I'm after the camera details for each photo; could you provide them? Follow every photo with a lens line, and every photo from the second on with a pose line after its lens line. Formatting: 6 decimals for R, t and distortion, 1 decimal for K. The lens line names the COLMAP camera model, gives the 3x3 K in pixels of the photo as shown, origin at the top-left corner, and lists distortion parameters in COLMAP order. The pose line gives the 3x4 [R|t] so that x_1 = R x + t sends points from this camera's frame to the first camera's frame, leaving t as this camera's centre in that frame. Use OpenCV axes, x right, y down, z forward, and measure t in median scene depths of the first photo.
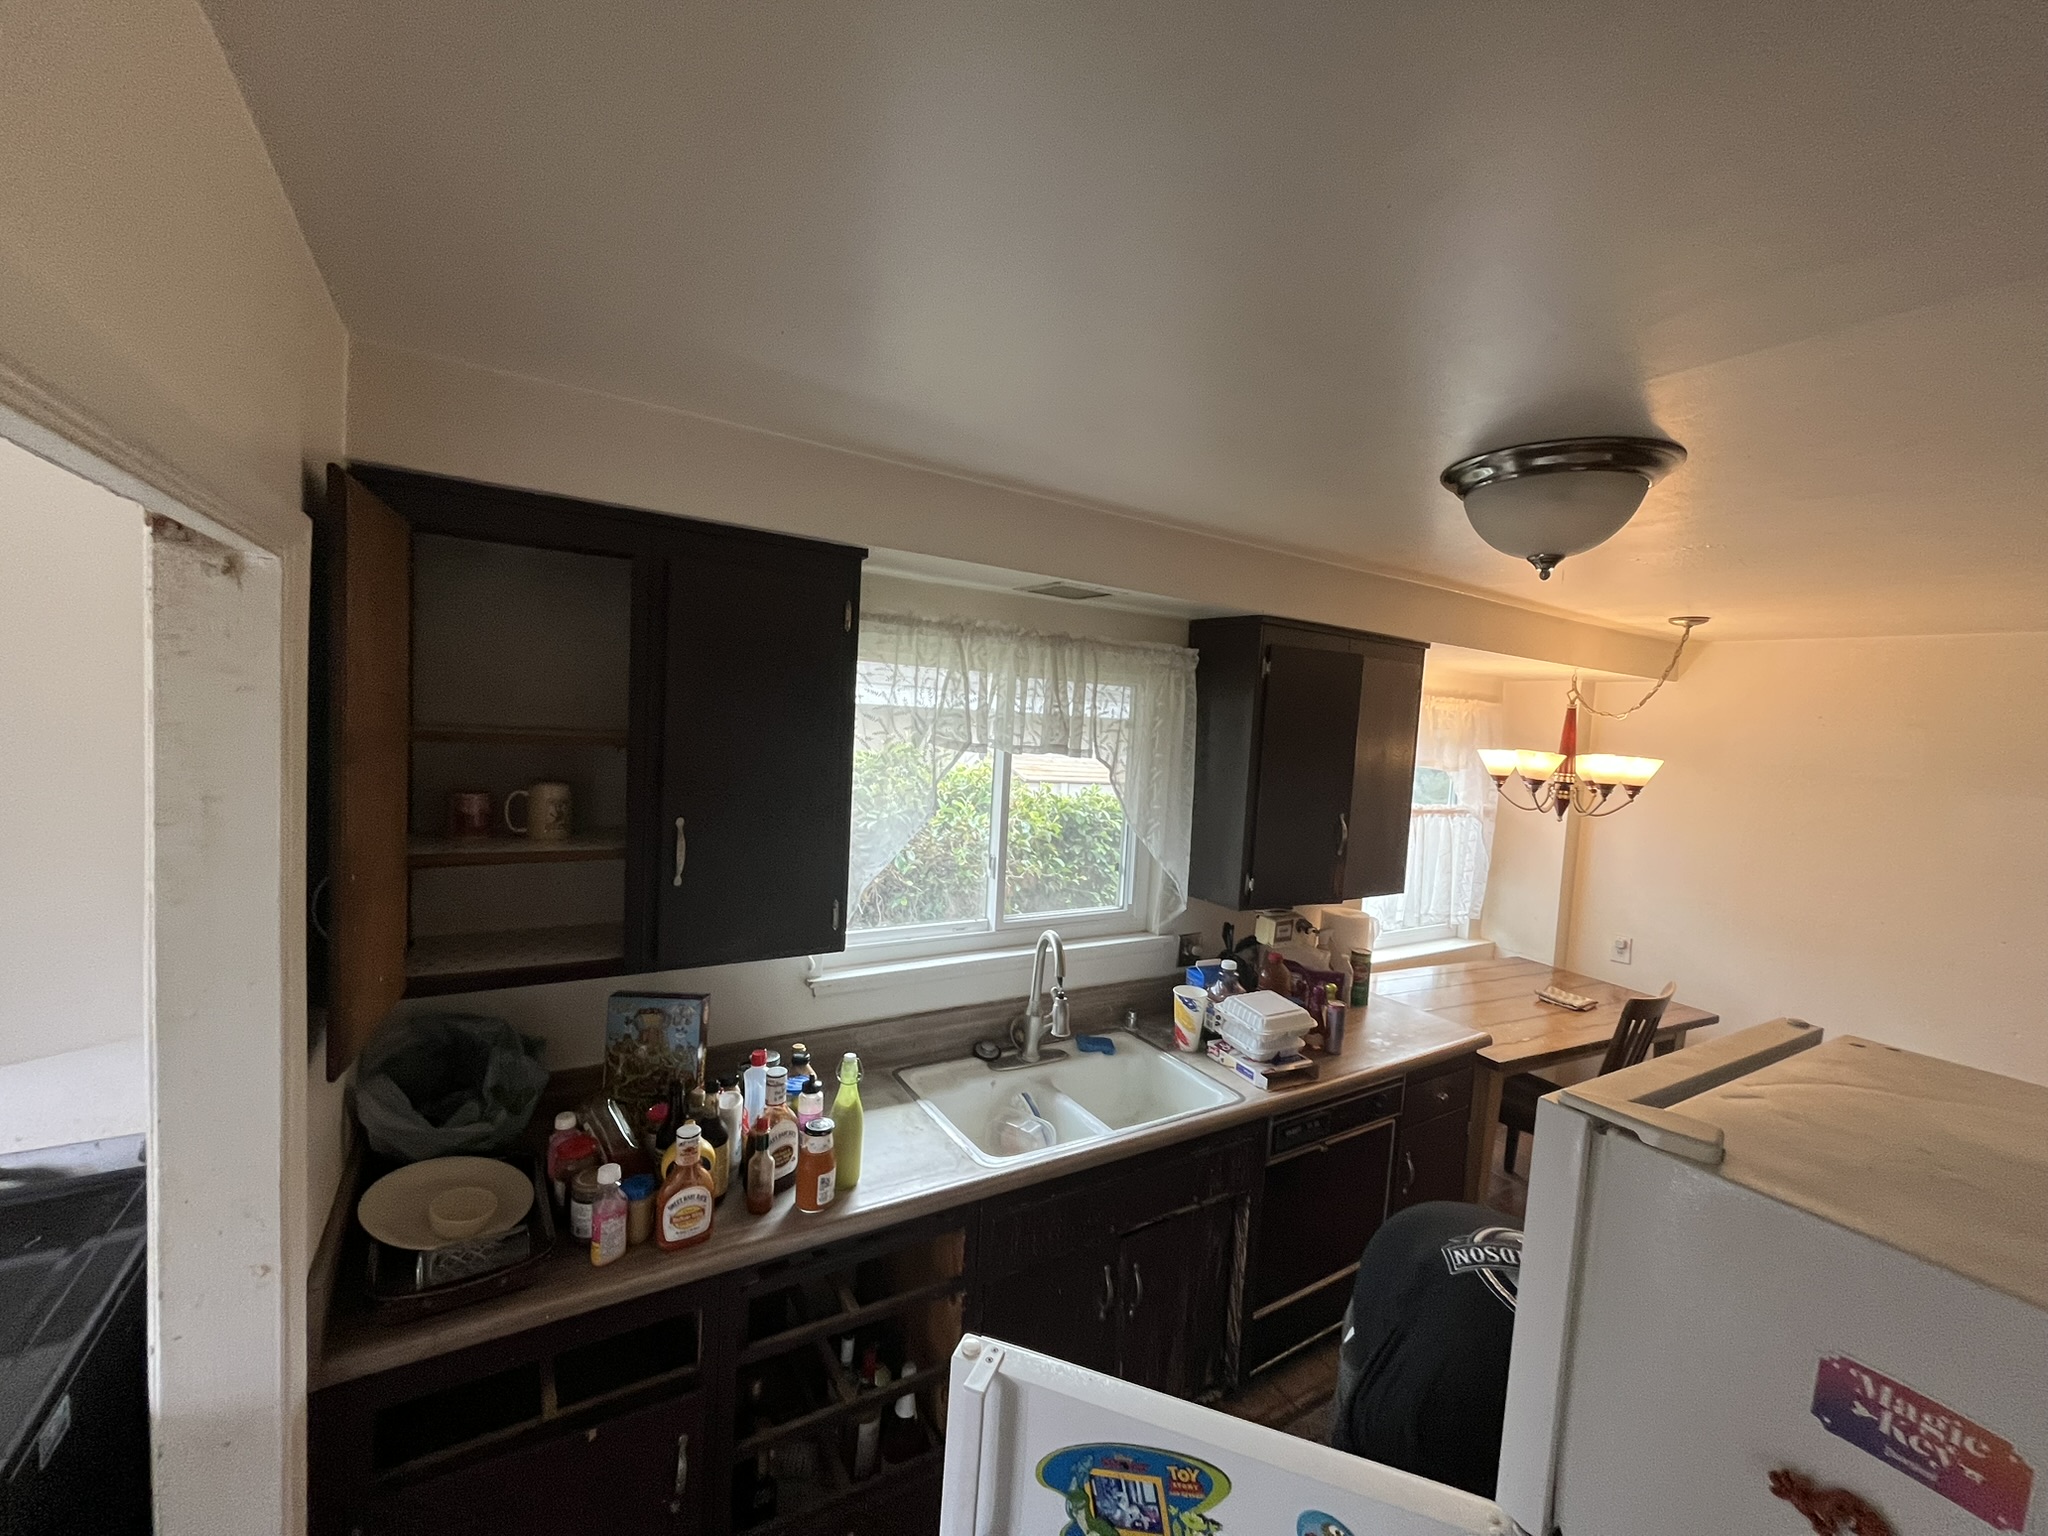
lens RADIAL K [[827.8, 0, 1019.6], [0, 827.8, 765.6], [0, 0, 1]] dist [-0.002489, -0.000539]
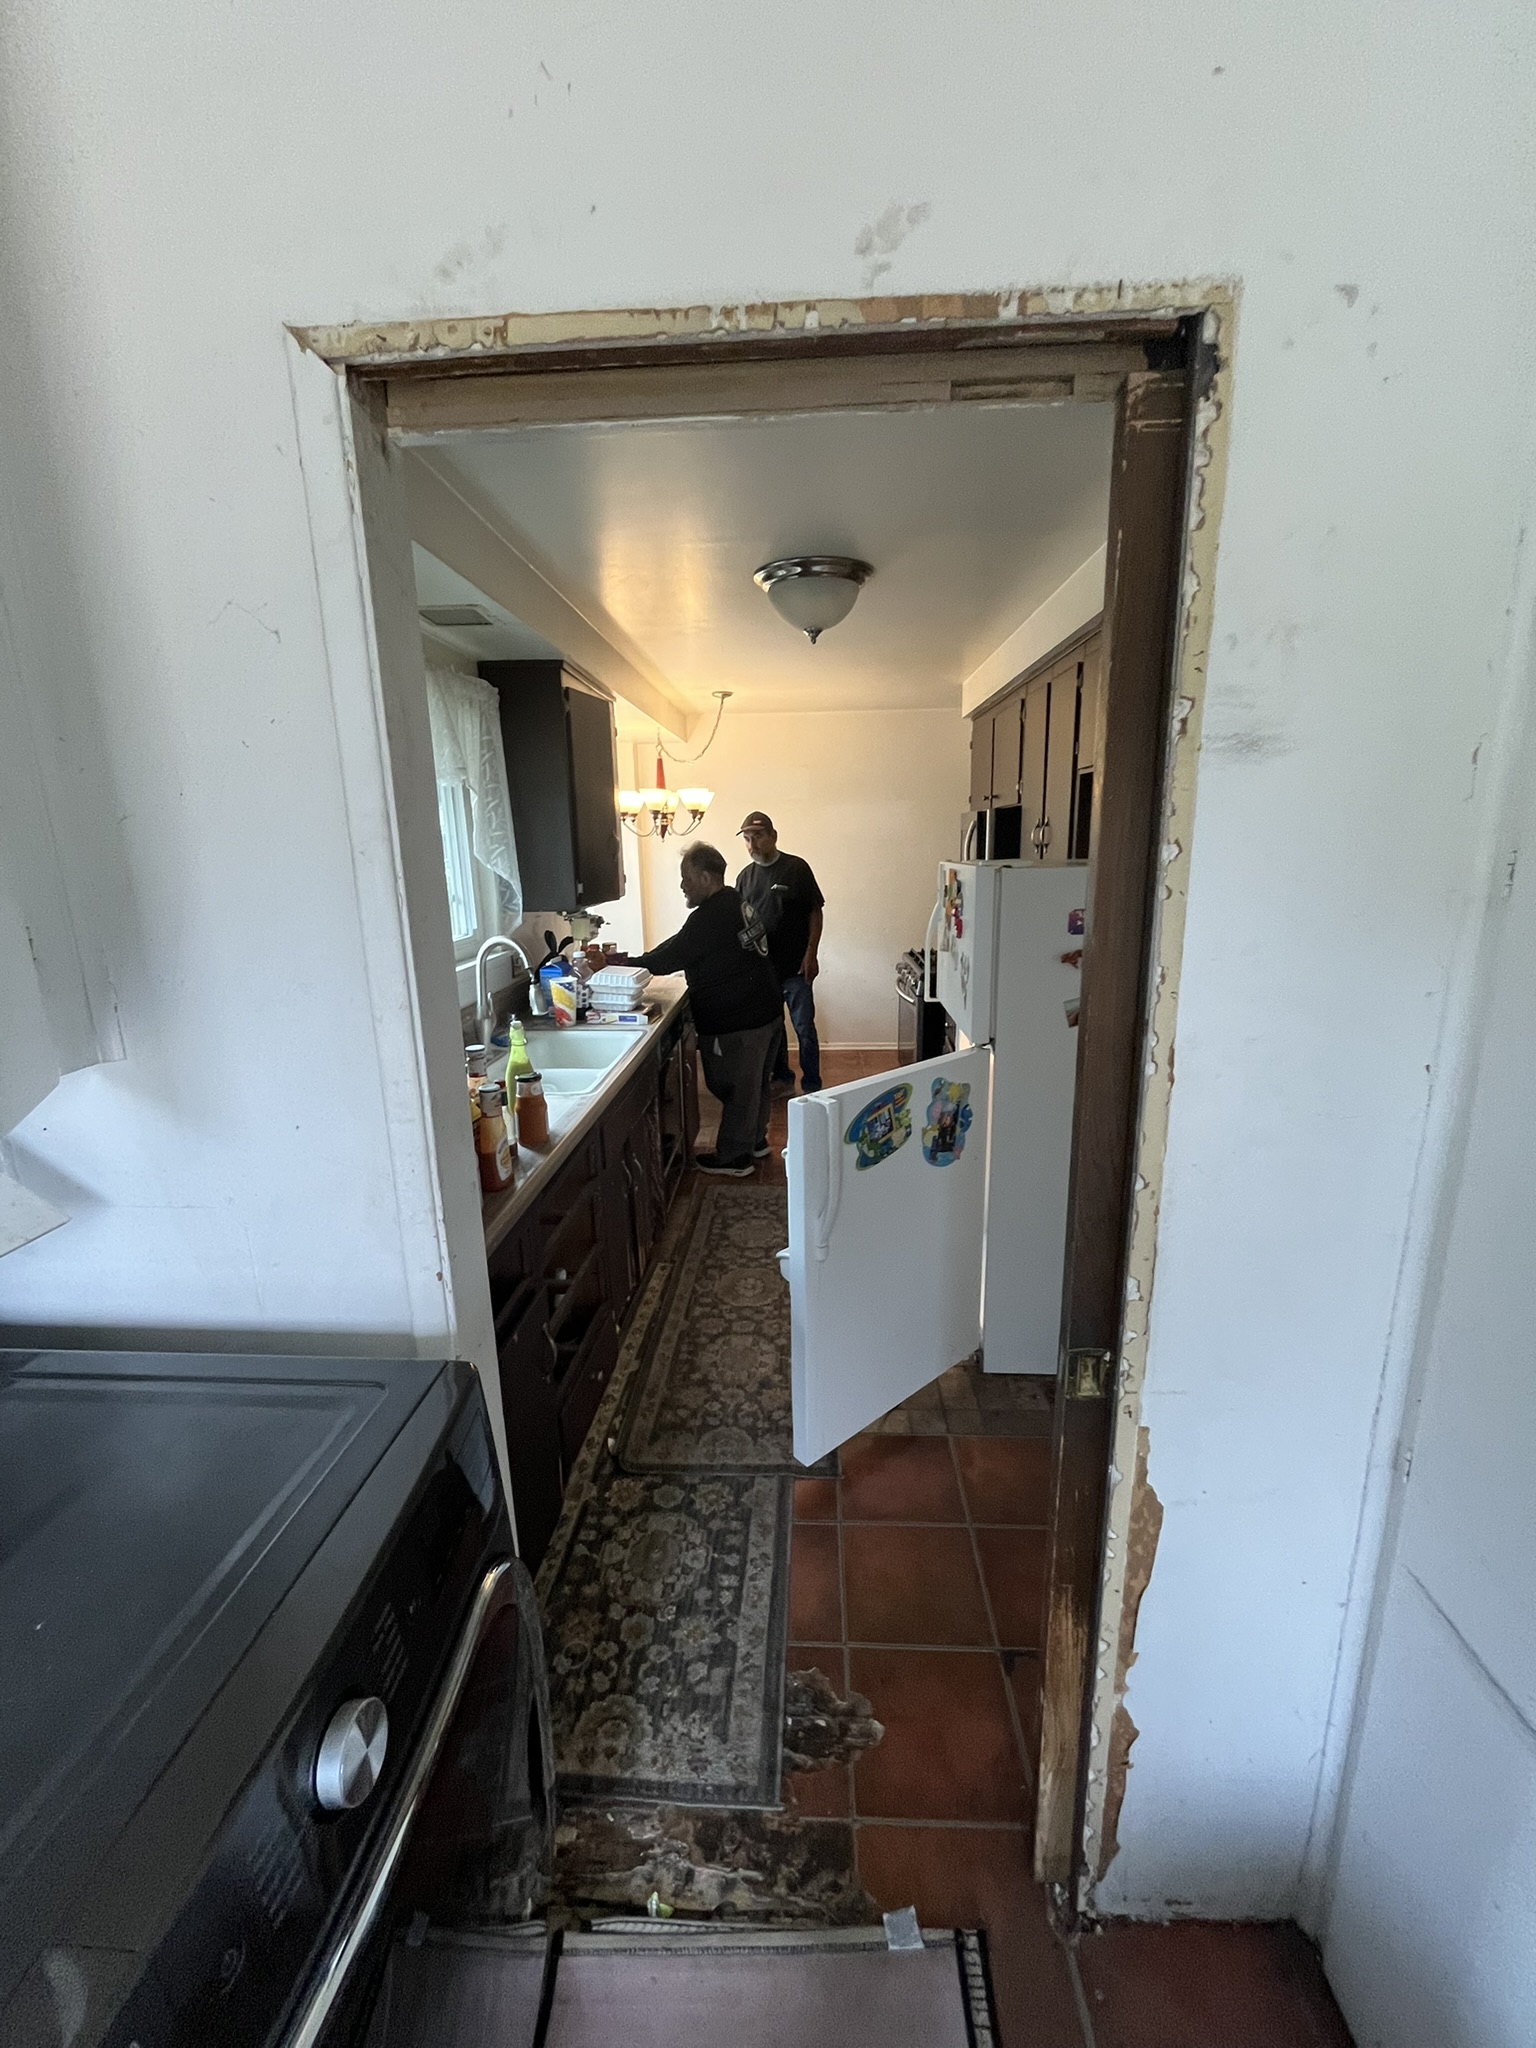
lens RADIAL K [[827.8, 0, 767.9], [0, 827.8, 1021.6], [0, 0, 1]] dist [-0.002489, -0.000539]
pose [[0.569352, -0.247439, 0.783972, -0.653726], [0.103340, 0.967606, 0.230348, 0.086777], [-0.815573, -0.050133, 0.576479, 0.037207]]
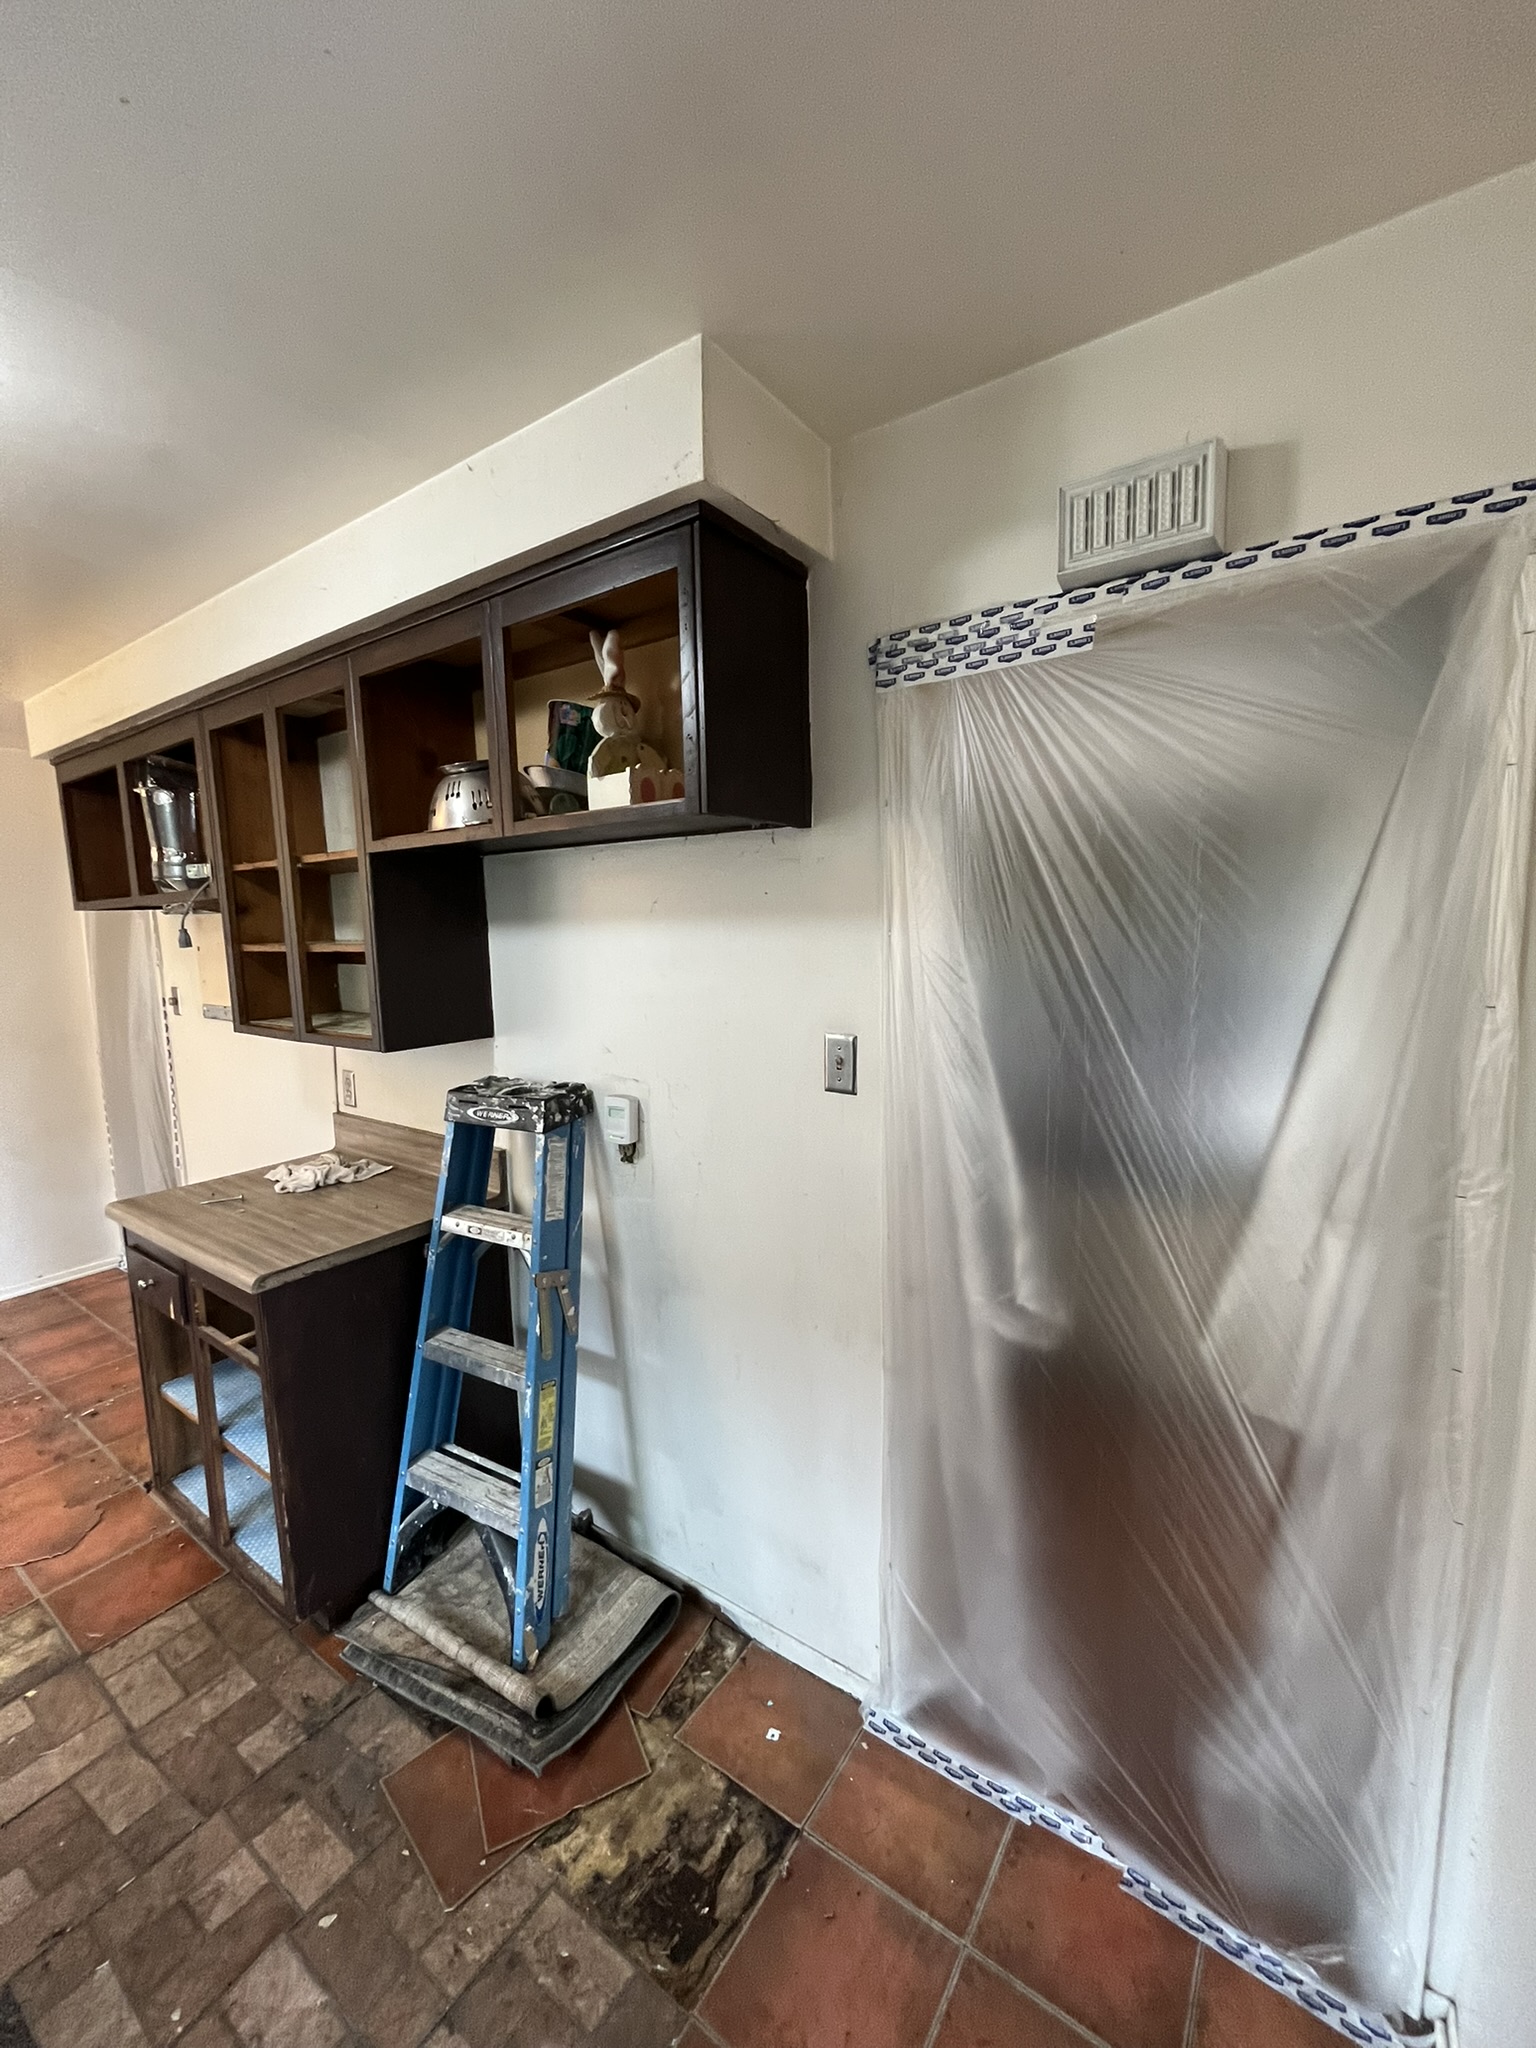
lens RADIAL K [[827.8, 0, 753.7], [0, 827.8, 1021.5], [0, 0, 1]] dist [-0.002489, -0.000539]
pose [[-0.385731, -0.158220, 0.908943, -0.225766], [0.057328, 0.979172, 0.194773, 0.086743], [-0.920828, 0.127238, -0.368626, 0.357634]]
